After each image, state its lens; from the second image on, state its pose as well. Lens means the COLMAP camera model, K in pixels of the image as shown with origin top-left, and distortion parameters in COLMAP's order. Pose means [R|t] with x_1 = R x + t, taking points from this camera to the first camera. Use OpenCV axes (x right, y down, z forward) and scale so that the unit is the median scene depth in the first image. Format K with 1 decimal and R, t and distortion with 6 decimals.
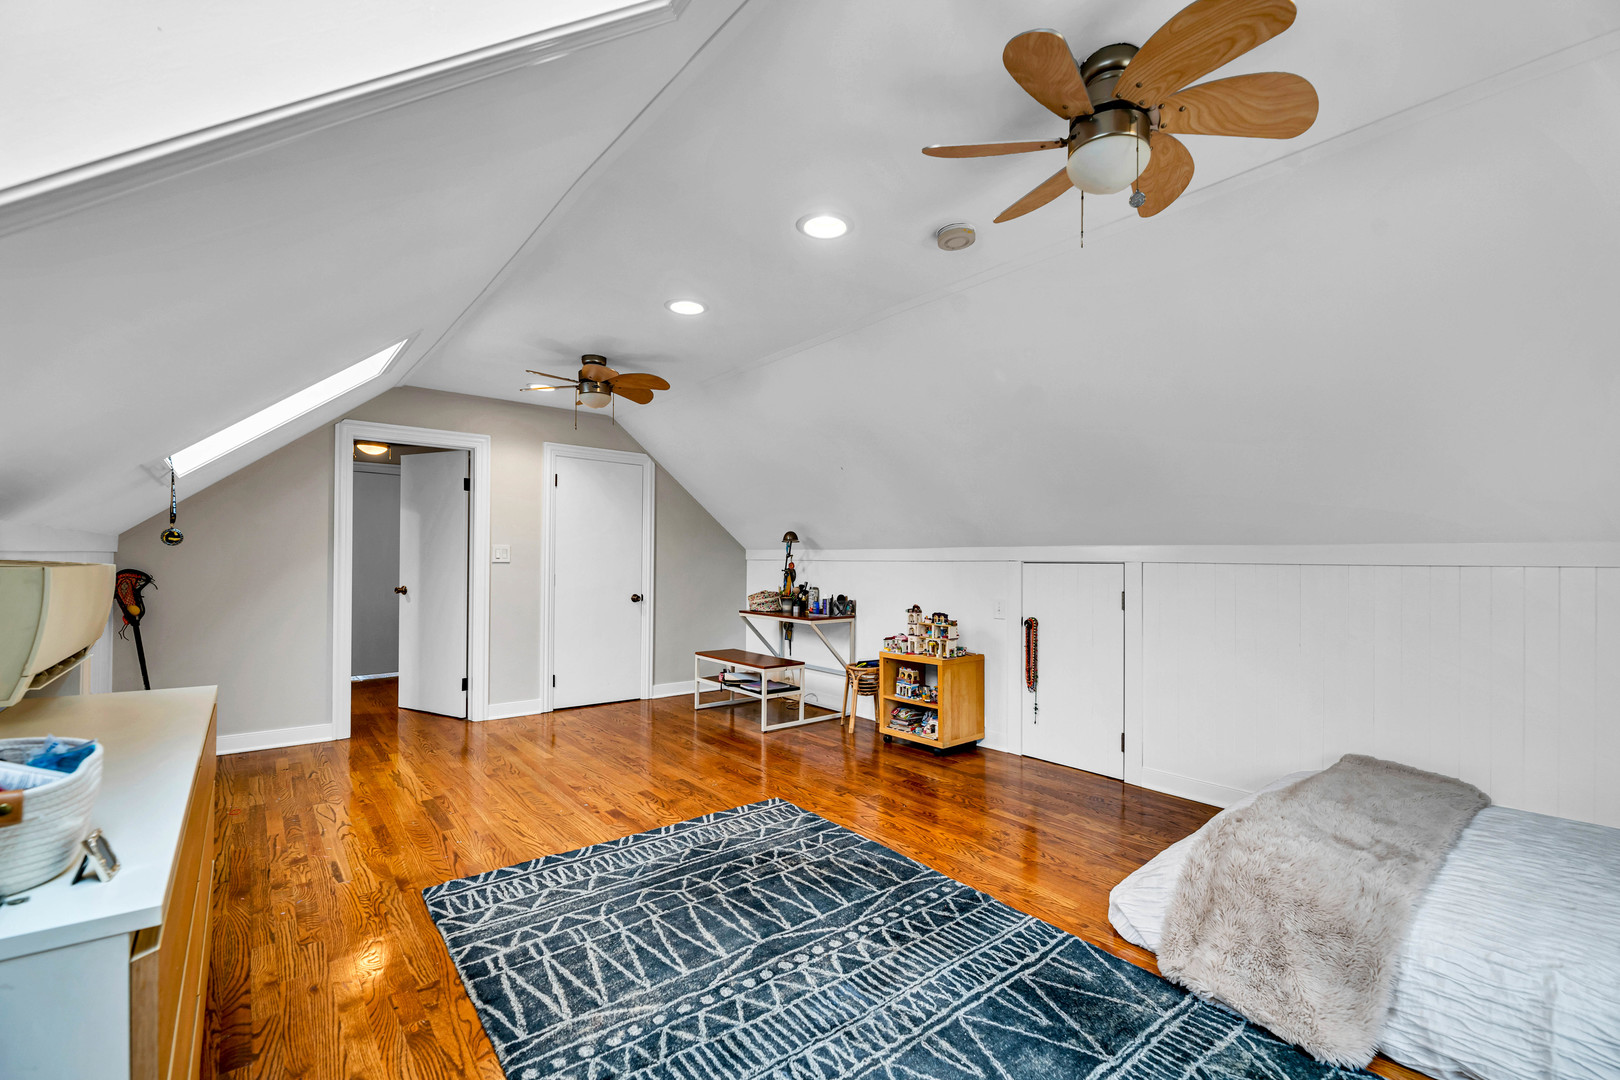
lens RADIAL K [[663.6, 0, 802.7], [0, 663.6, 549.5], [0, 0, 1]] dist [-0.000632, -0.002039]
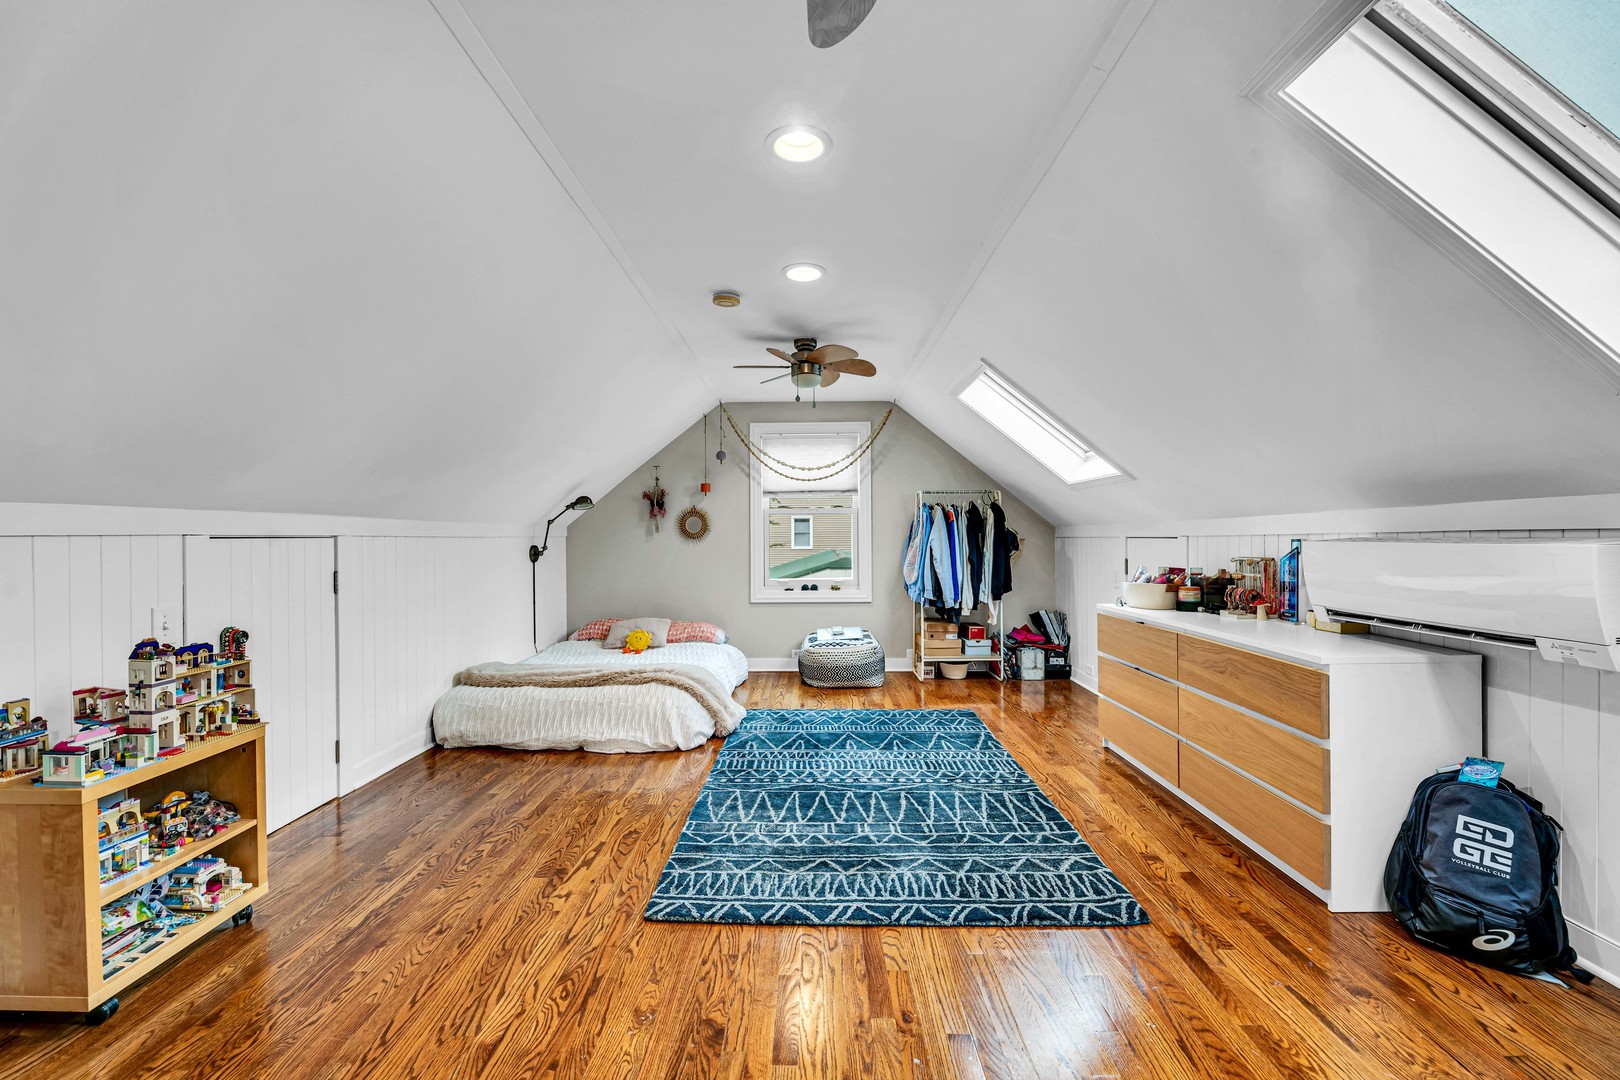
lens RADIAL K [[663.6, 0, 803.7], [0, 663.6, 537.5], [0, 0, 1]] dist [-0.000632, -0.002039]
pose [[-0.763129, -0.007466, 0.646203, -0.838402], [-0.014718, 0.999875, -0.005829, 0.029228], [-0.646078, -0.013959, -0.763144, 2.097512]]
